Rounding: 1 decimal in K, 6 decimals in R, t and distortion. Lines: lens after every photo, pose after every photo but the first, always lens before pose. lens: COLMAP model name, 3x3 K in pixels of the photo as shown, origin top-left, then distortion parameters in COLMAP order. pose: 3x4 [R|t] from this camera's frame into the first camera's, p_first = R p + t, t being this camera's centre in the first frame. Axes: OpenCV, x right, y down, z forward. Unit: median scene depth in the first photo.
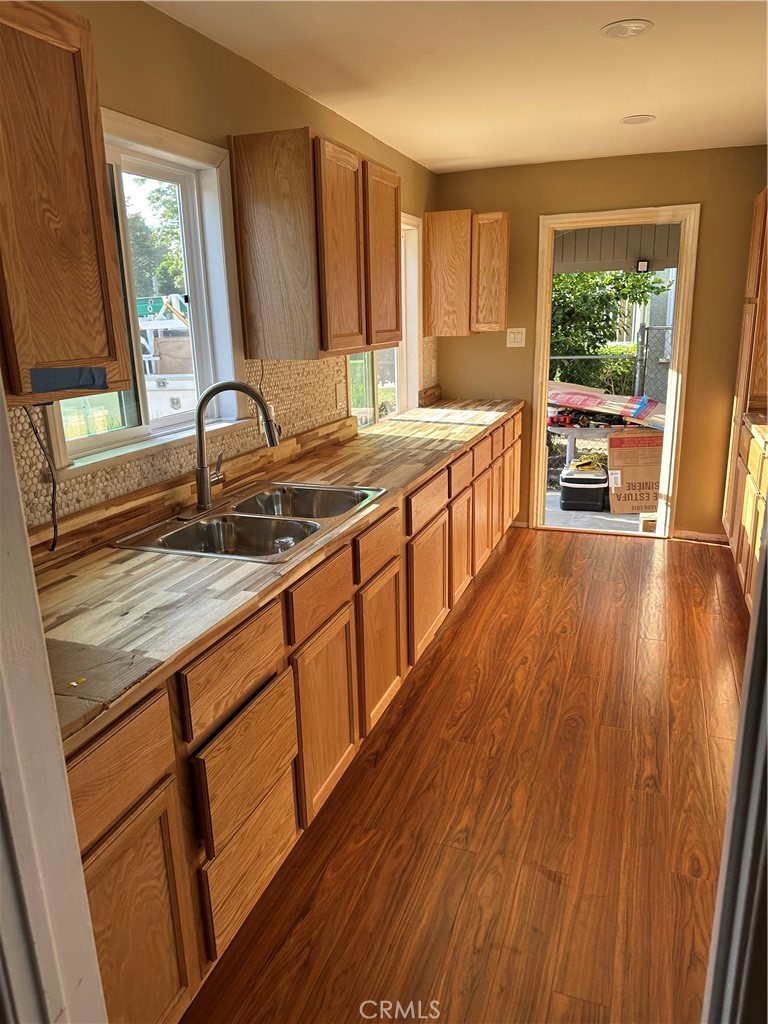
lens RADIAL K [[730.7, 0, 382.6], [0, 730.7, 516.3], [0, 0, 1]] dist [0.100190, -0.140496]
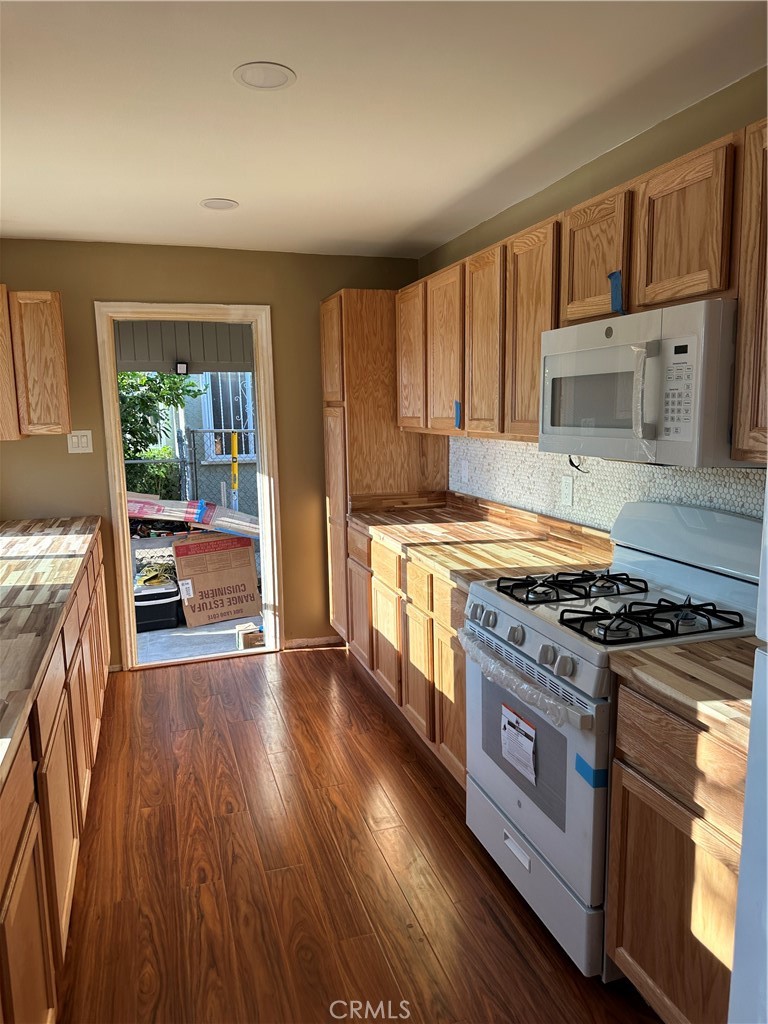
lens RADIAL K [[730.7, 0, 382.6], [0, 730.7, 516.3], [0, 0, 1]] dist [0.100190, -0.140496]
pose [[0.797854, -0.082445, 0.597187, -0.047175], [0.161509, 0.983624, -0.079985, -0.041436], [-0.580813, 0.160268, 0.798104, 0.162418]]
